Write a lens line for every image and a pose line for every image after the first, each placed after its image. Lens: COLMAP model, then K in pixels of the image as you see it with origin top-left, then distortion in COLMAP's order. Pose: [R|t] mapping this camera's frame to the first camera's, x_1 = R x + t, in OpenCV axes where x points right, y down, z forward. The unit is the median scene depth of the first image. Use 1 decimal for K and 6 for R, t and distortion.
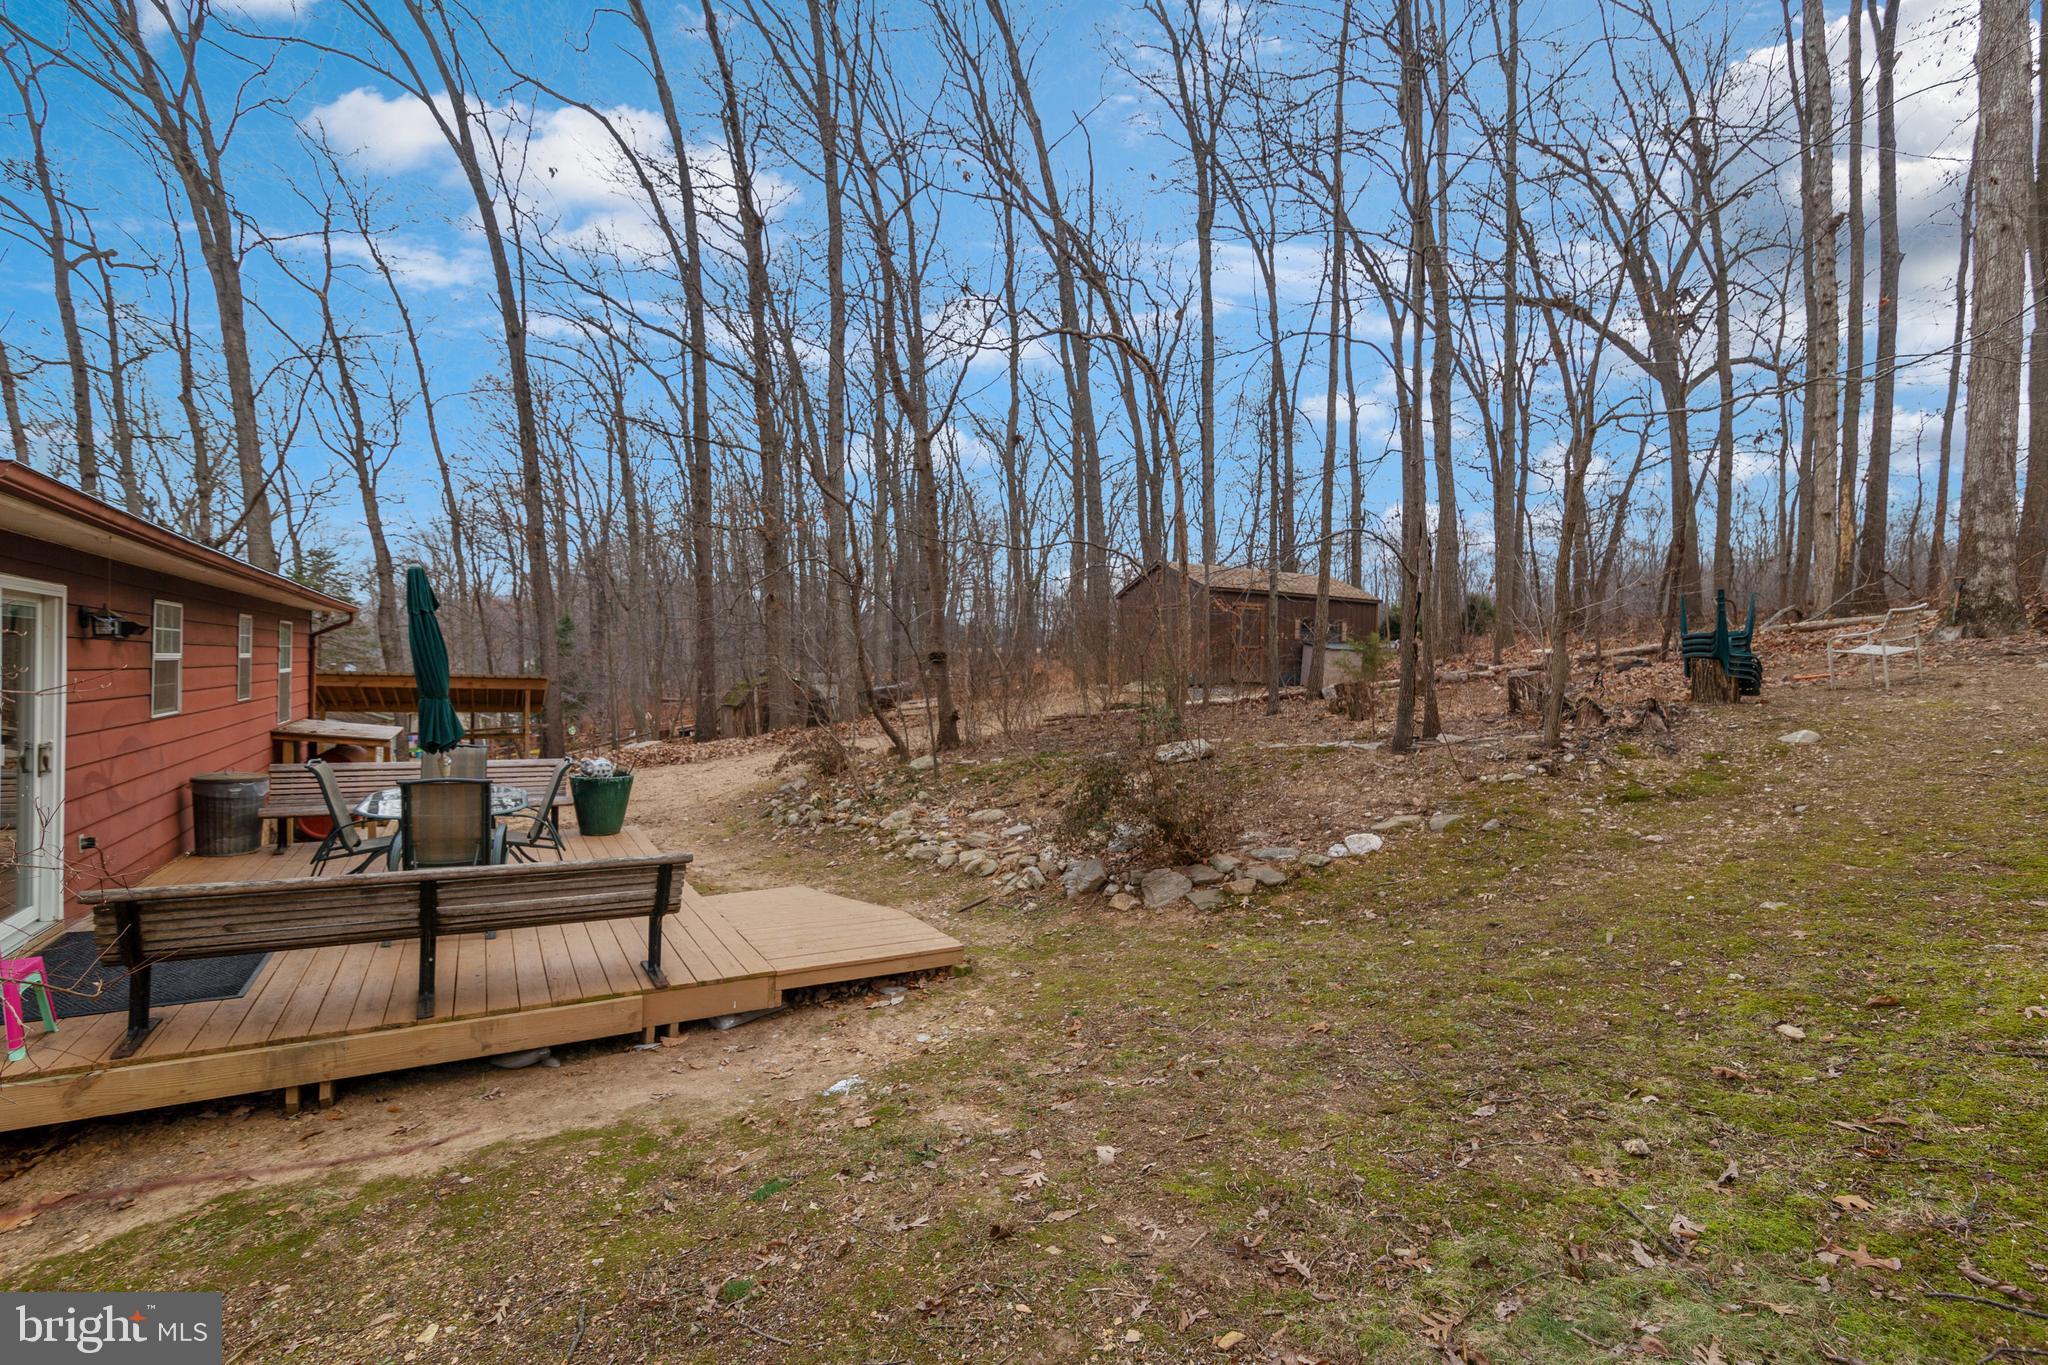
lens RADIAL K [[928.4, 0, 1024.0], [0, 928.4, 682.5], [0, 0, 1]] dist [0.000046, 0.000093]
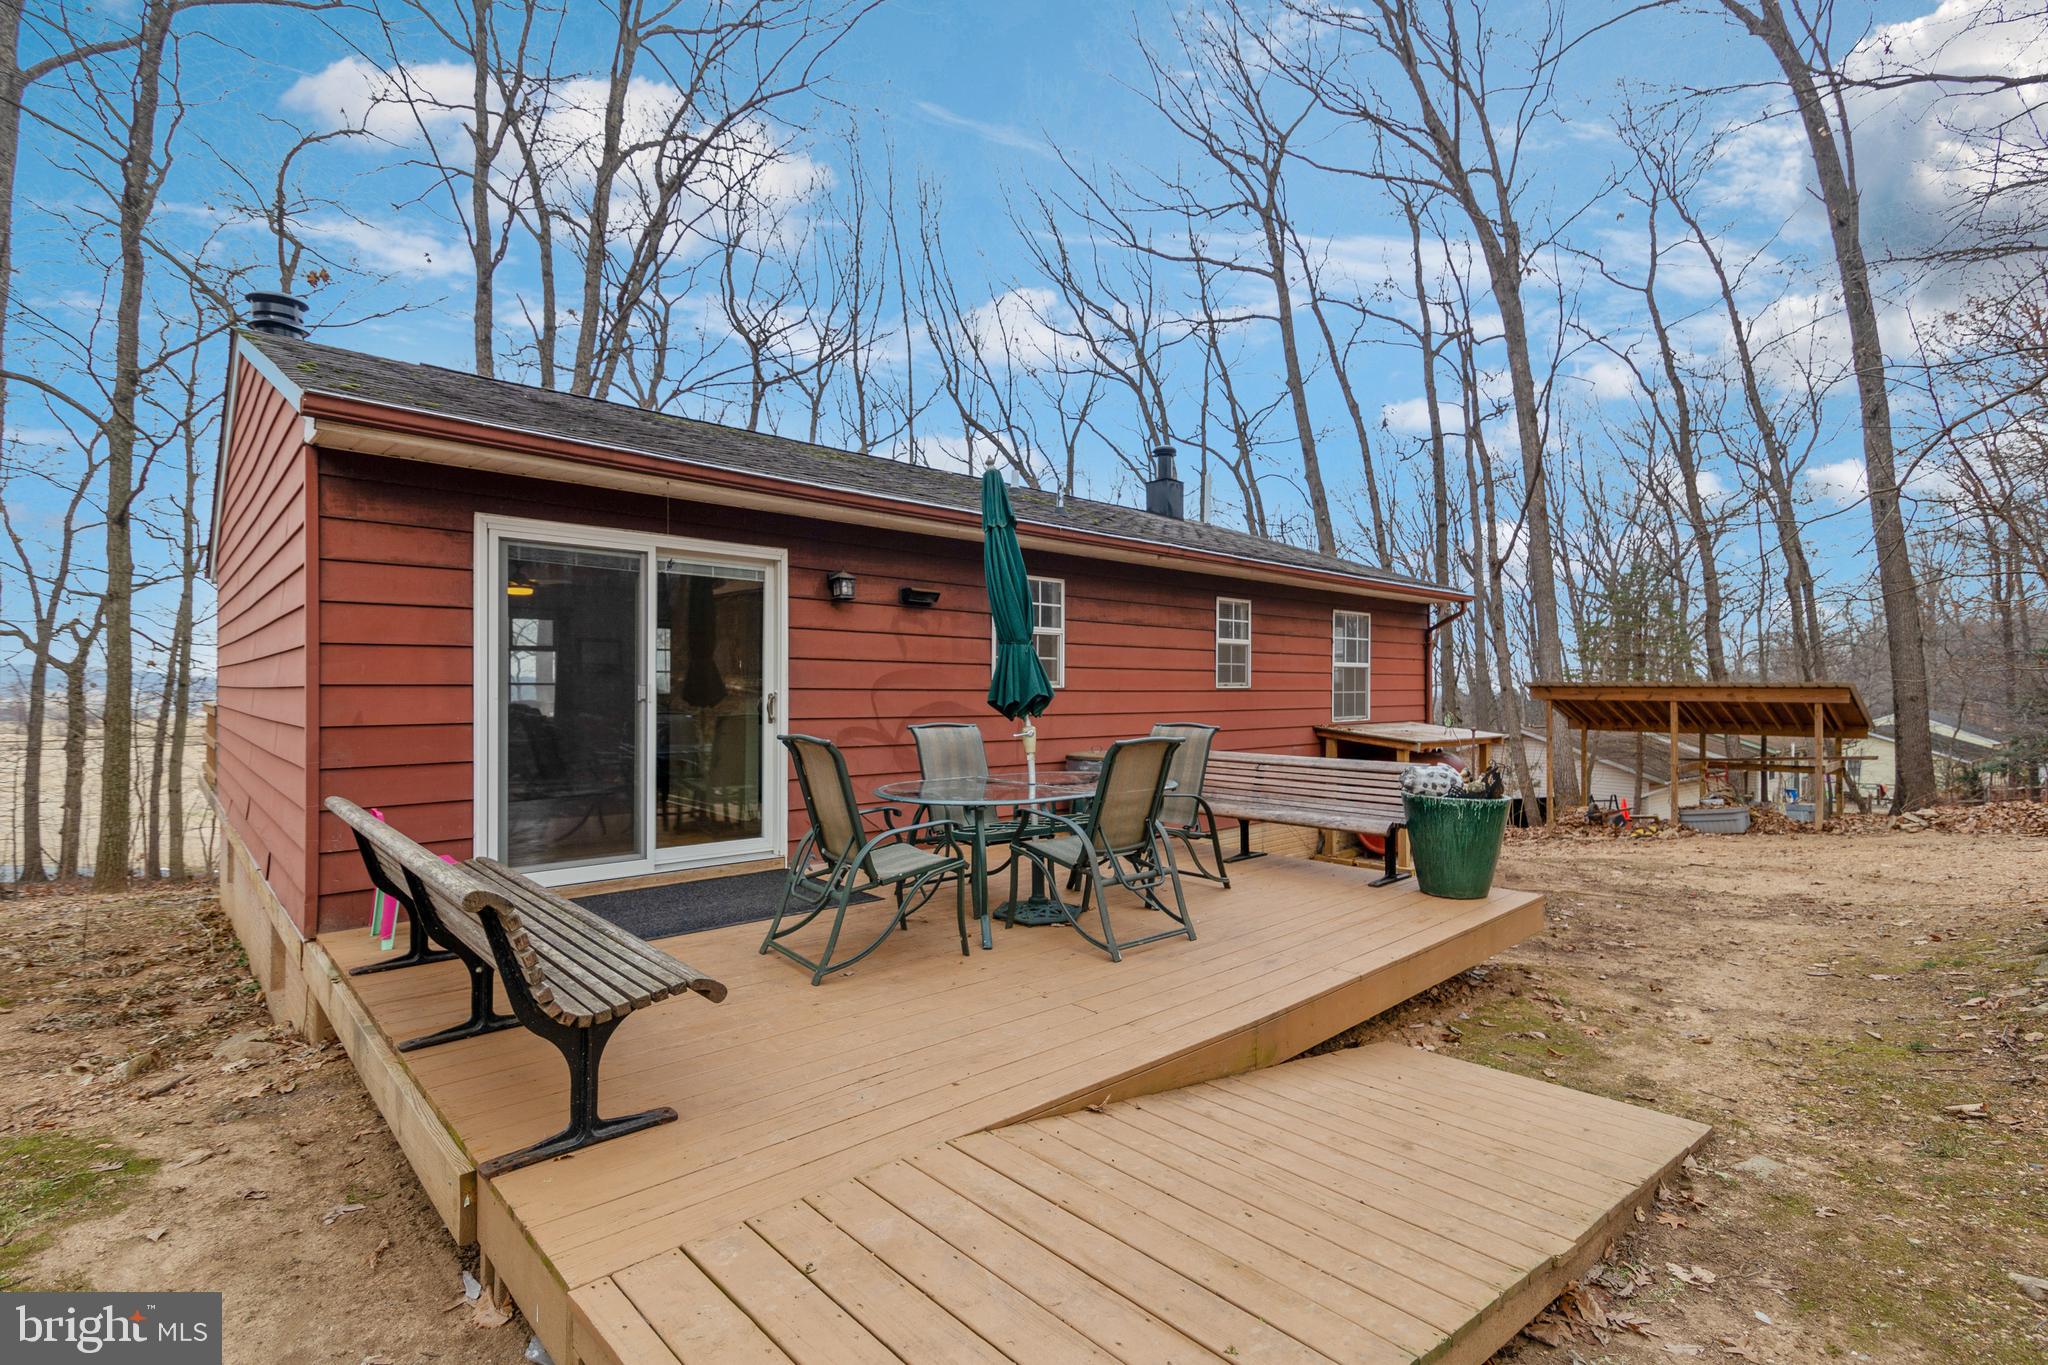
lens RADIAL K [[954.6, 0, 1024.0], [0, 954.6, 682.5], [0, 0, 1]] dist [0.000420, 0.000325]
pose [[0.229216, -0.031418, -0.972868, 0.129815], [-0.008354, 0.999379, -0.034243, 0.094263], [0.973340, 0.015976, 0.228811, 1.085371]]
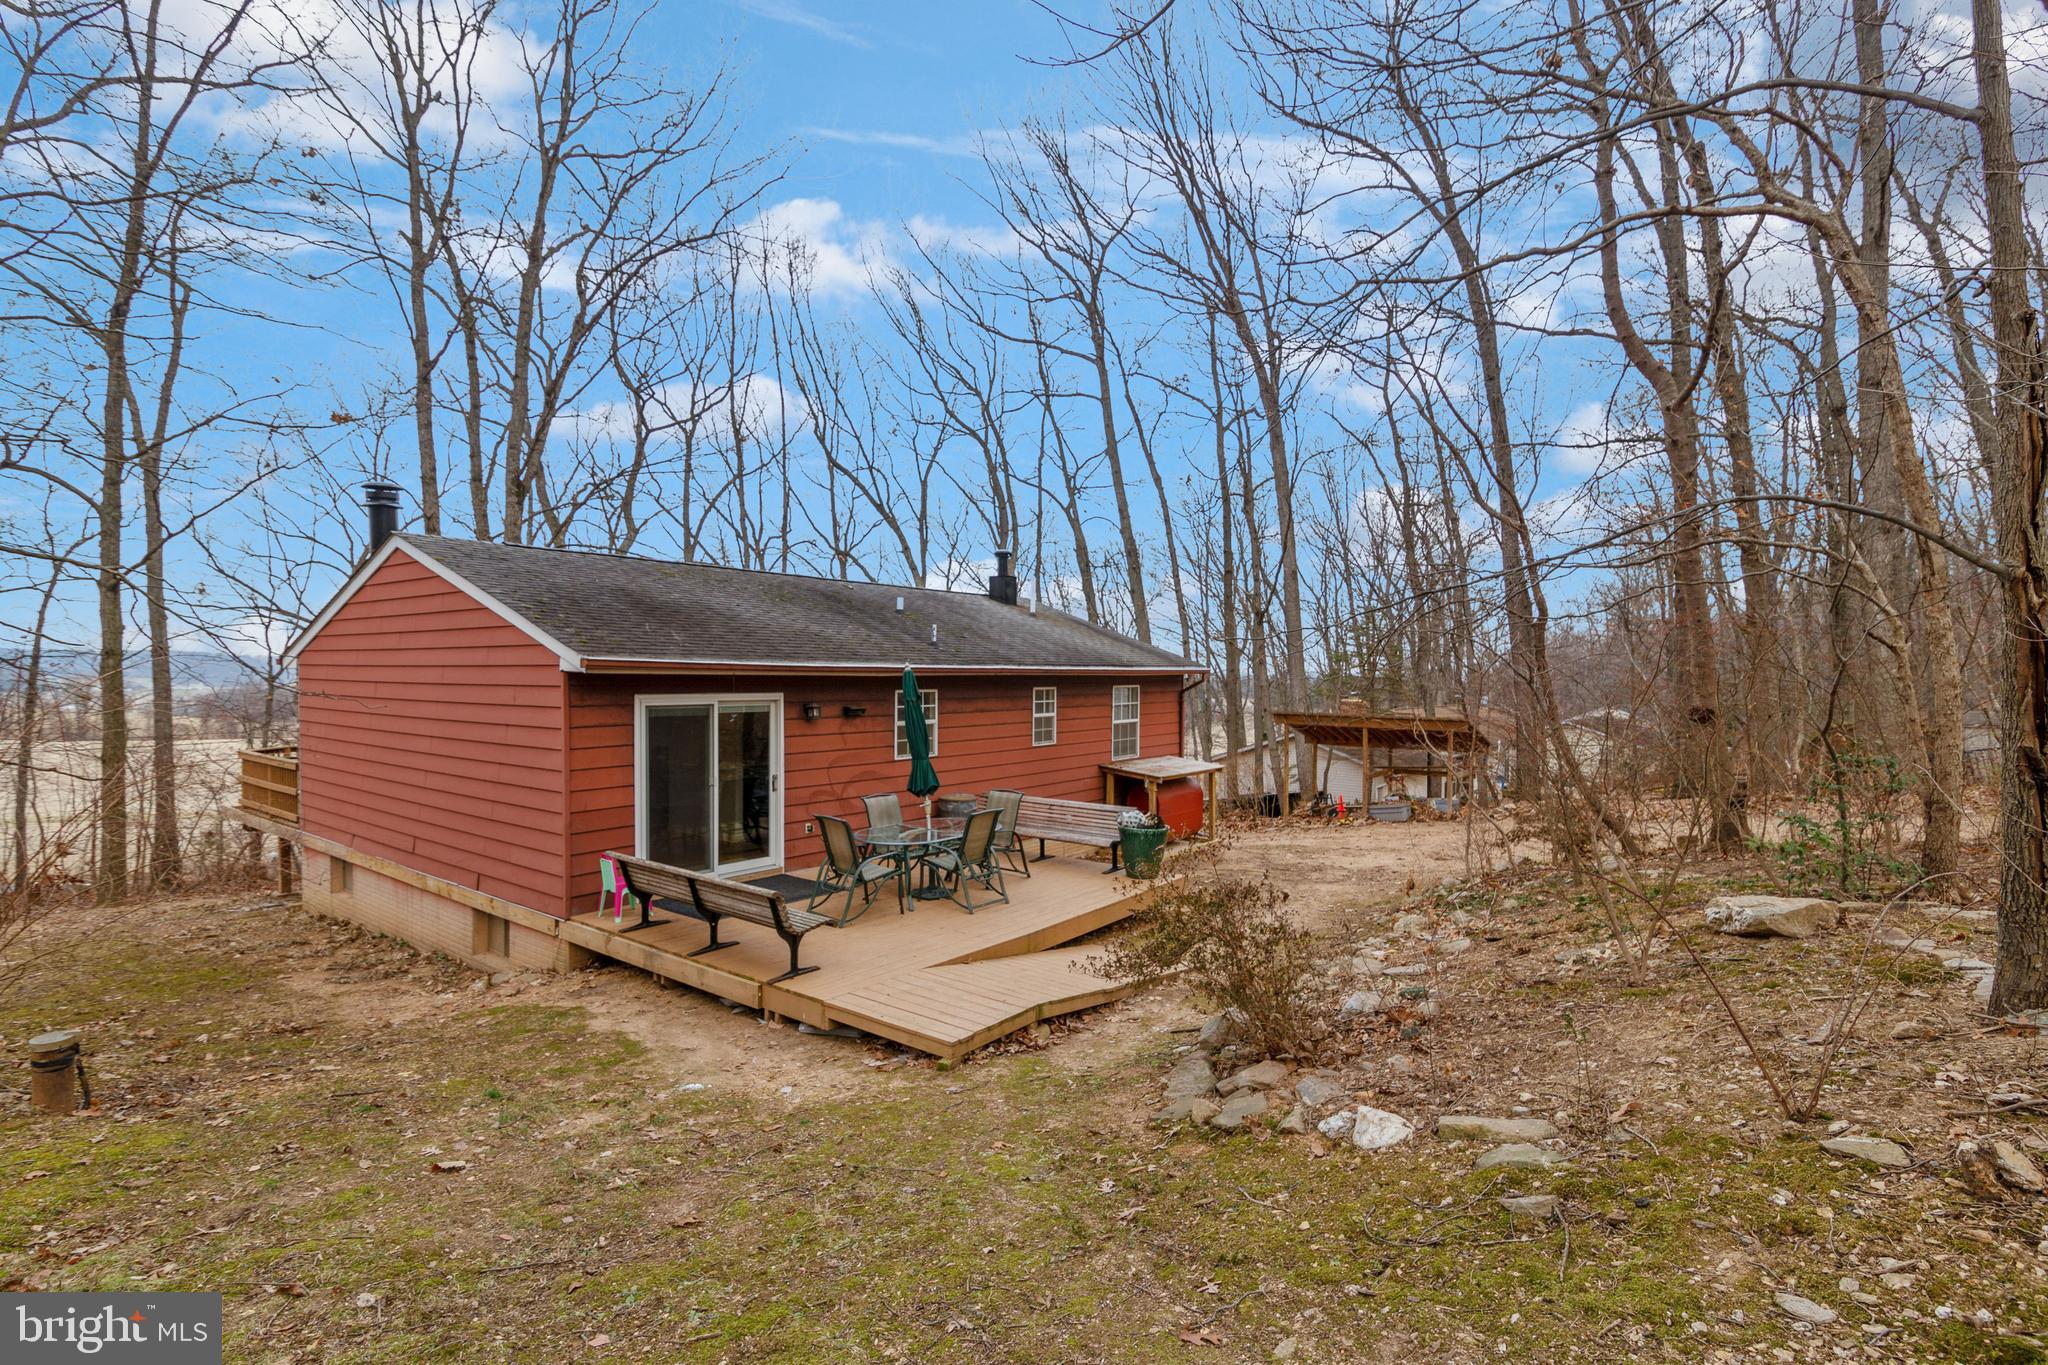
lens RADIAL K [[934.9, 0, 1026.2], [0, 934.9, 703.5], [0, 0, 1]] dist [-0.000943, 0.000120]
pose [[0.385331, 0.003387, -0.922772, 1.003272], [-0.006074, 0.999981, 0.001134, -0.093356], [0.922758, 0.005168, 0.385345, 0.768504]]
